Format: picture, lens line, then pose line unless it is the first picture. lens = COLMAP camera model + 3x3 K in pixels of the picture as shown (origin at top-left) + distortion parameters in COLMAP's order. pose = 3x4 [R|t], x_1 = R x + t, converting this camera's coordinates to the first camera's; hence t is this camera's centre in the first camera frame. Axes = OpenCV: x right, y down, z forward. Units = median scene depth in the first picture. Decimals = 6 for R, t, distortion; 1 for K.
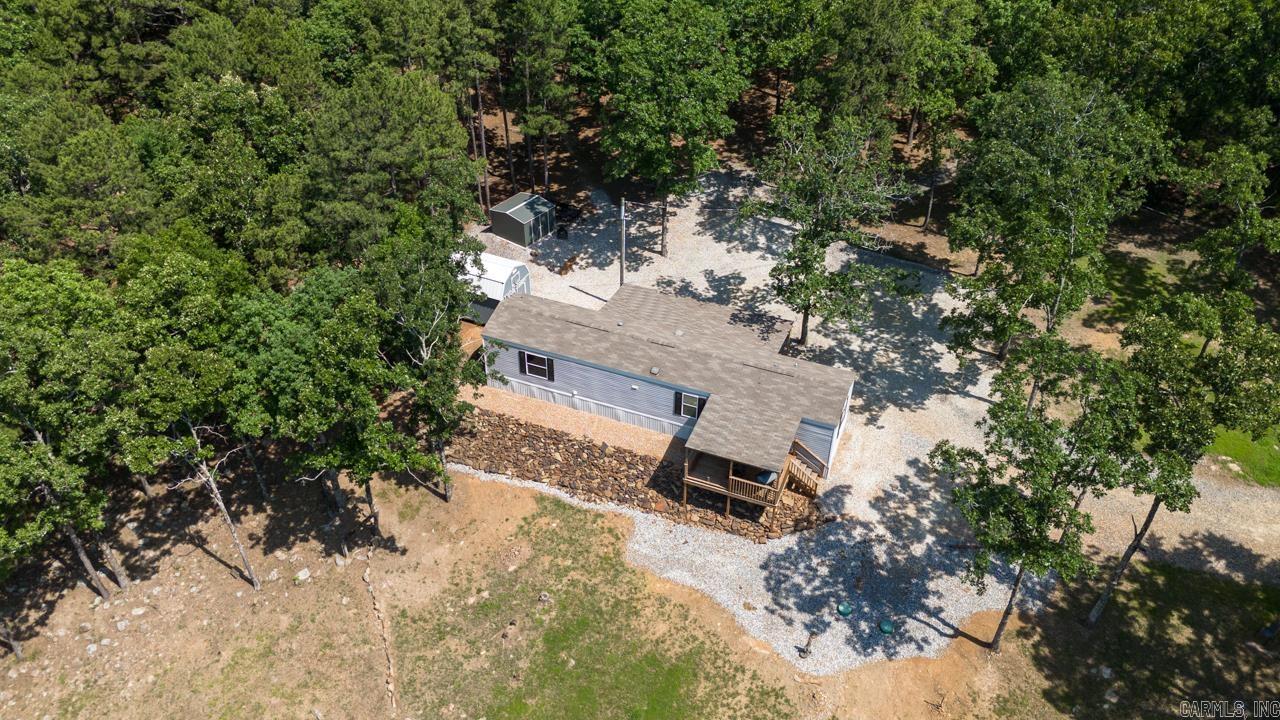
lens RADIAL K [[939.9, 0, 636.6], [0, 939.9, 349.8], [0, 0, 1]] dist [0.066616, -0.062444]
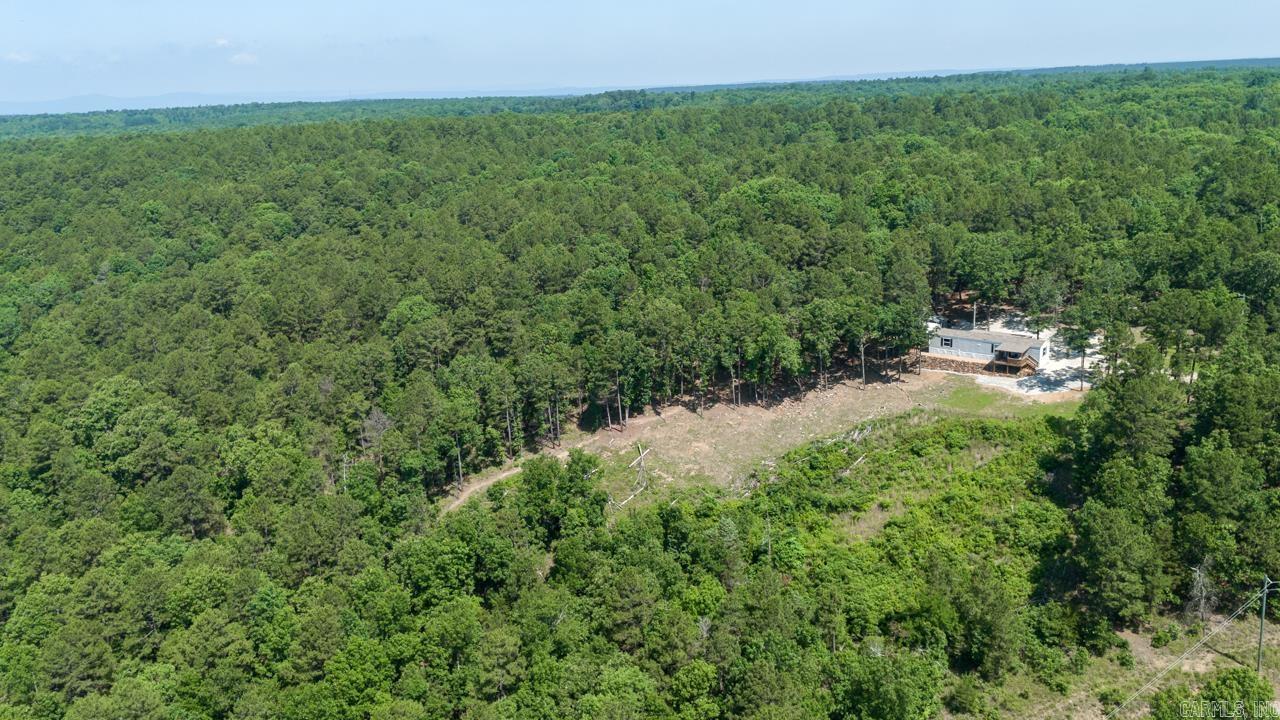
lens RADIAL K [[1034.4, 0, 626.8], [0, 1034.4, 363.6], [0, 0, 1]] dist [0.018717, -0.011991]
pose [[0.952705, 0.028006, -0.302604, -0.080279], [-0.132169, 0.934825, -0.329596, 1.552073], [0.273651, 0.354002, 0.894314, -2.737817]]
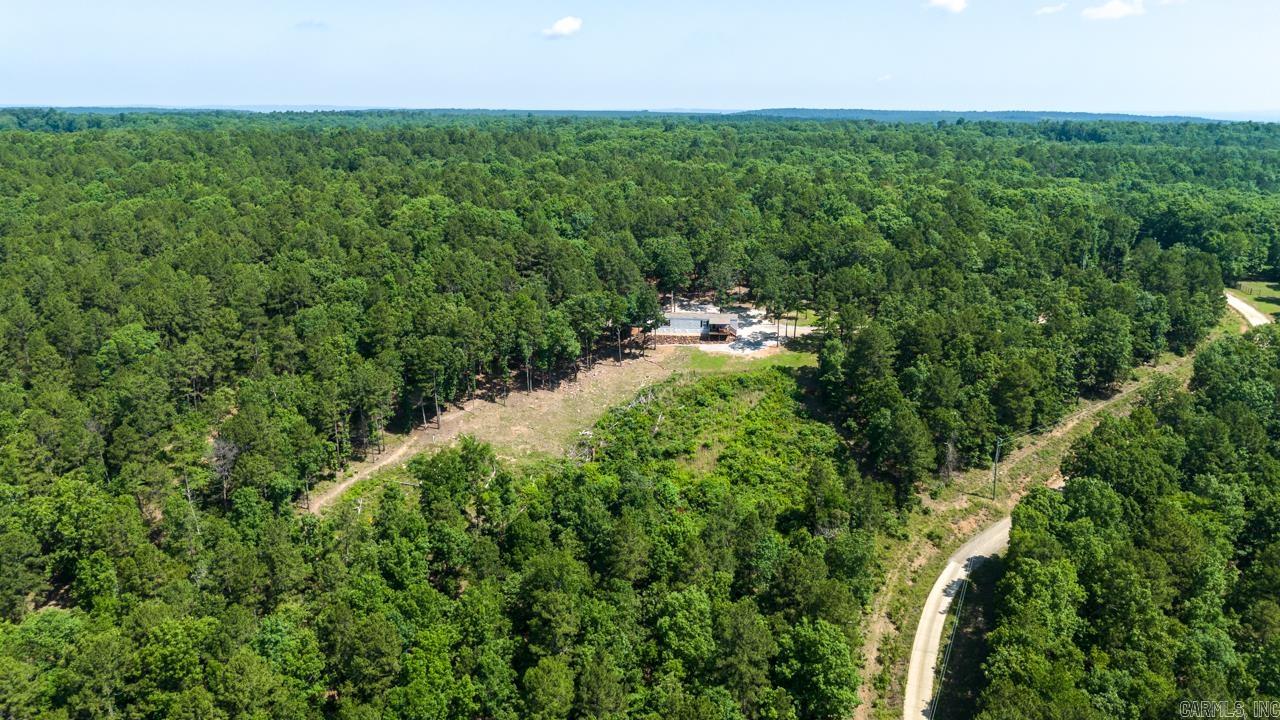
lens RADIAL K [[939.9, 0, 640.3], [0, 939.9, 364.1], [0, 0, 1]] dist [0.066616, -0.062444]
pose [[0.955761, -0.086182, 0.281236, -1.533070], [0.179301, 0.928642, -0.324771, 1.664733], [-0.233178, 0.360829, 0.903012, -2.931251]]
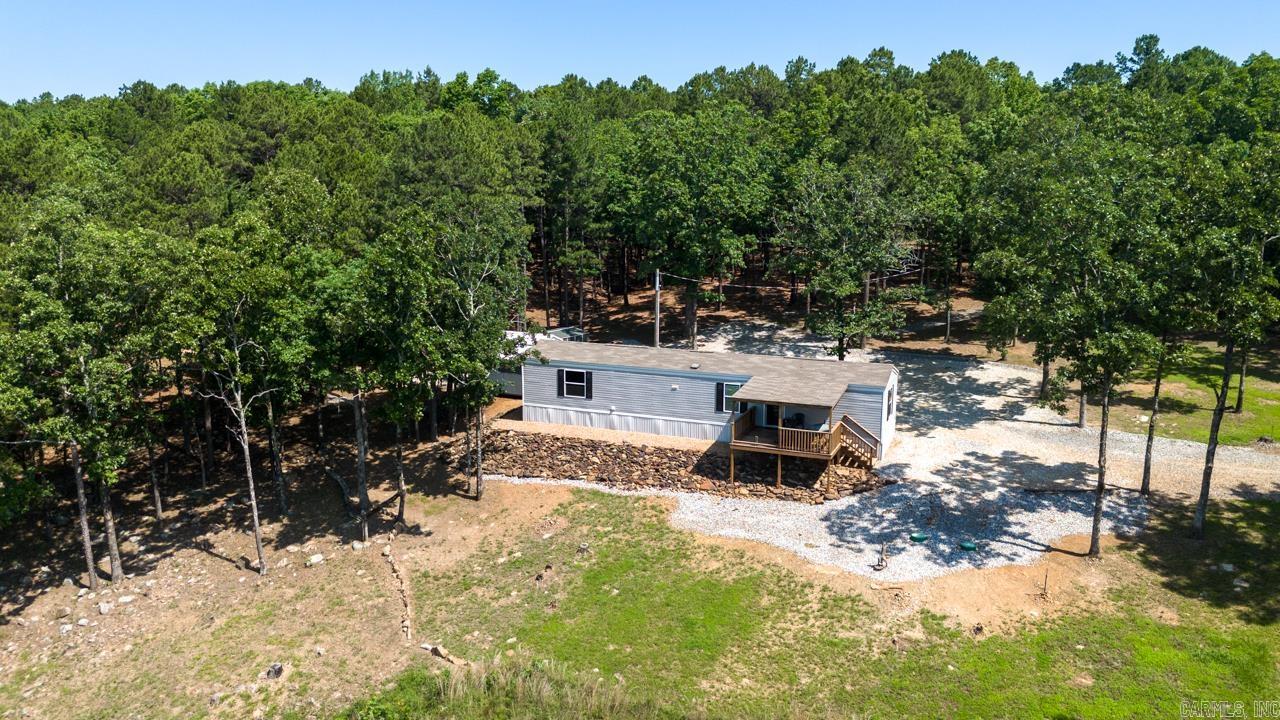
lens RADIAL K [[939.9, 0, 636.0], [0, 939.9, 353.3], [0, 0, 1]] dist [0.066616, -0.062444]
pose [[0.999923, -0.008005, -0.009532, -0.034918], [0.002924, 0.895428, -0.445196, 0.467929], [0.012099, 0.445134, 0.895382, 0.104020]]
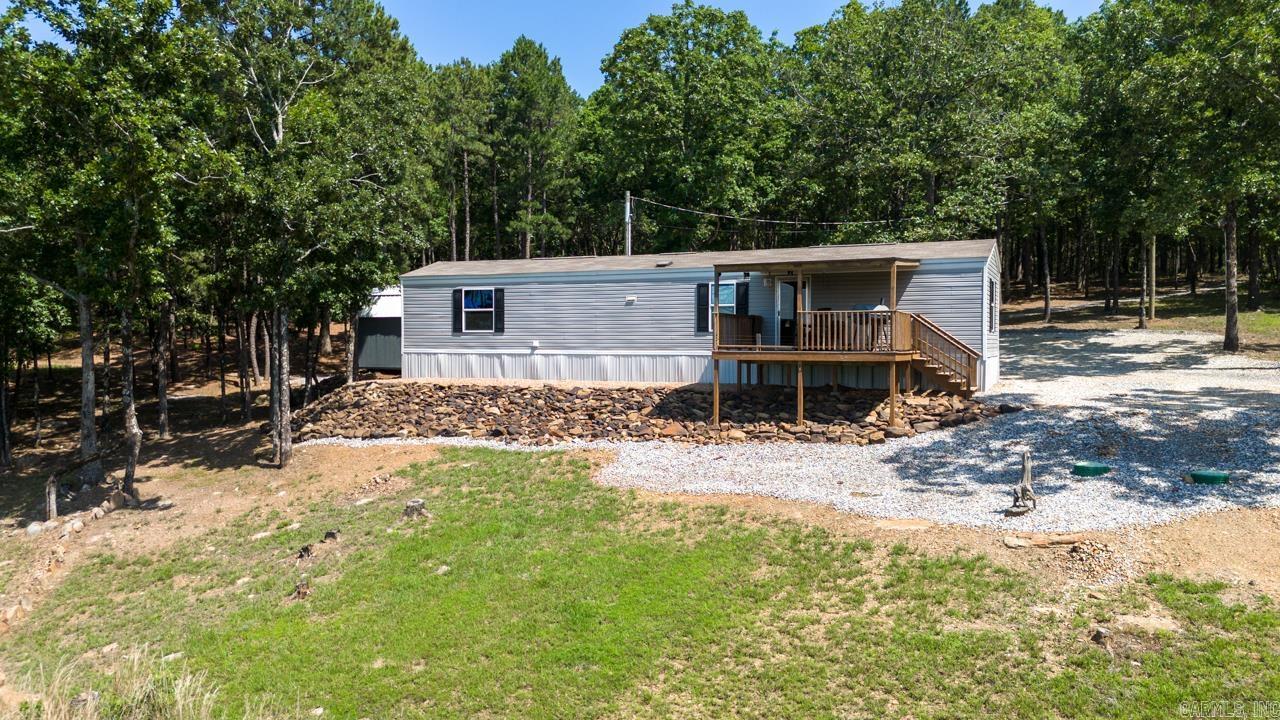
lens RADIAL K [[939.9, 0, 638.2], [0, 939.9, 361.7], [0, 0, 1]] dist [0.066616, -0.062444]
pose [[0.998757, -0.010959, -0.048633, 0.032914], [-0.018945, 0.818923, -0.573590, 0.438808], [0.046113, 0.573798, 0.817698, 0.553152]]
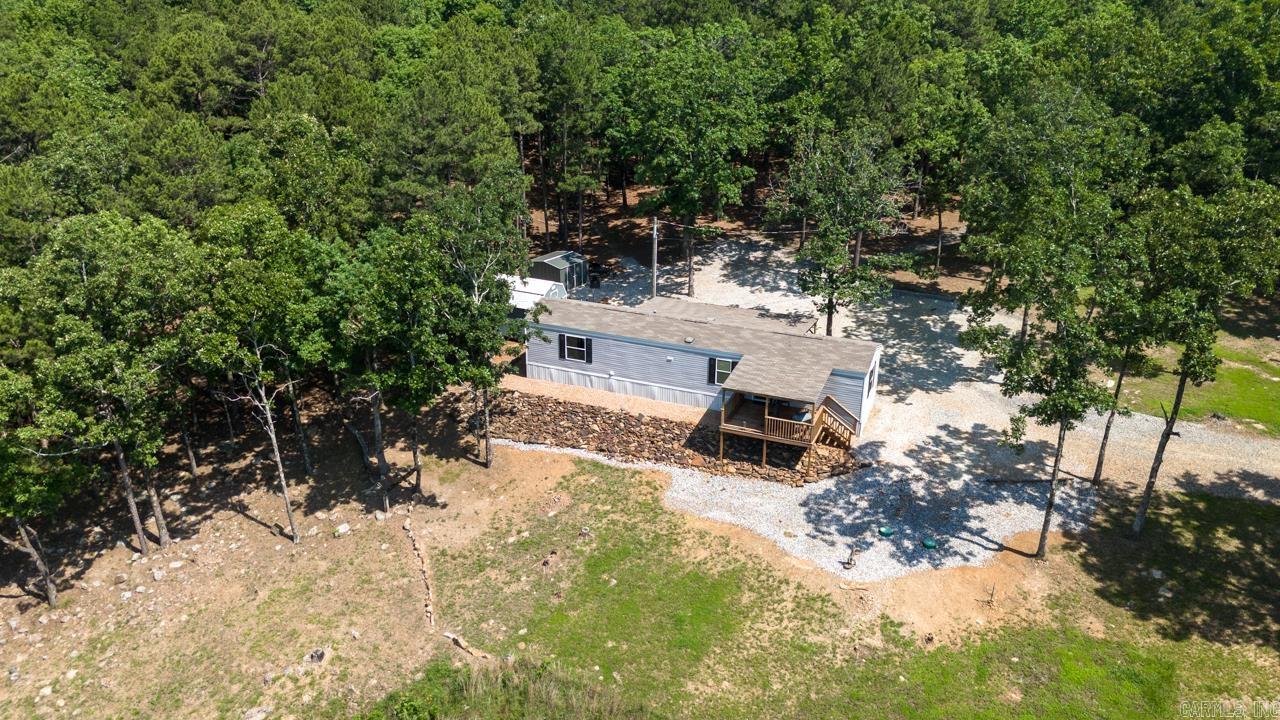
lens RADIAL K [[939.9, 0, 636.4], [0, 939.9, 352.1], [0, 0, 1]] dist [0.066616, -0.062444]
pose [[0.999952, -0.001842, -0.009657, -0.030987], [-0.000661, 0.967460, -0.253023, 0.311199], [0.009809, 0.253017, 0.967412, -0.014616]]
